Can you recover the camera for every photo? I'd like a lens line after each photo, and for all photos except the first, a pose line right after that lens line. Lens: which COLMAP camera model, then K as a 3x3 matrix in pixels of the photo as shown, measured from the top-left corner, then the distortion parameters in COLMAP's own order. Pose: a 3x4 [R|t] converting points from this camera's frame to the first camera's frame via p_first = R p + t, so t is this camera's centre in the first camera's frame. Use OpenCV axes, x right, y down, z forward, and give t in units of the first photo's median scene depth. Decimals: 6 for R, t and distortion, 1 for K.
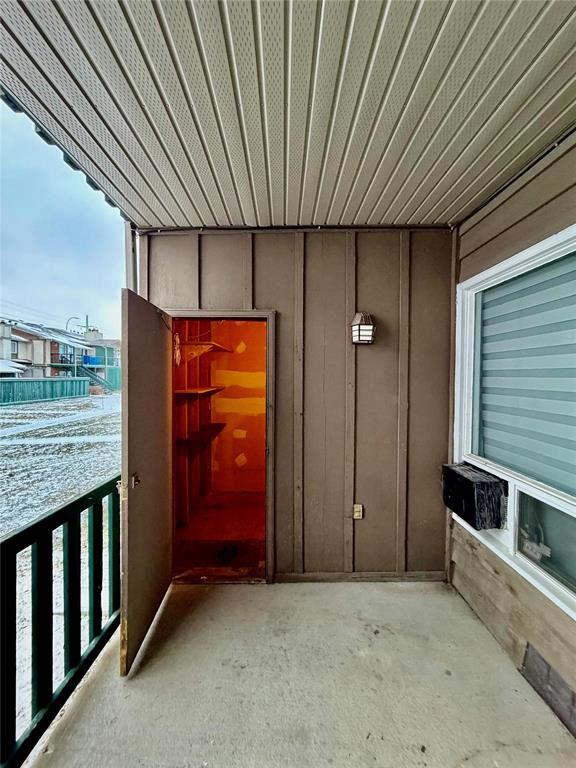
lens RADIAL K [[303.5, 0, 286.8], [0, 303.5, 383.0], [0, 0, 1]] dist [-0.000803, -0.000350]
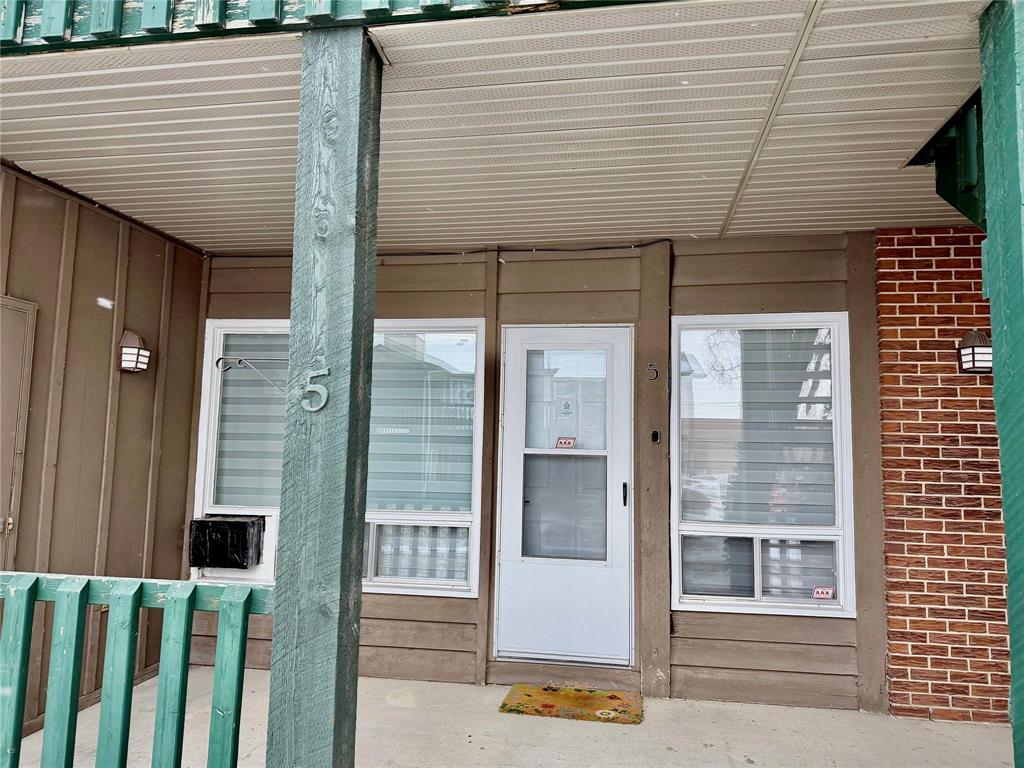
lens RADIAL K [[700.9, 0, 512.0], [0, 700.9, 384.0], [0, 0, 1]] dist [0.001815, -0.000195]
pose [[0.171651, 0.099459, 0.980124, -1.331415], [0.002107, 0.994851, -0.101322, 0.084540], [-0.985156, 0.019457, 0.170558, -0.255334]]
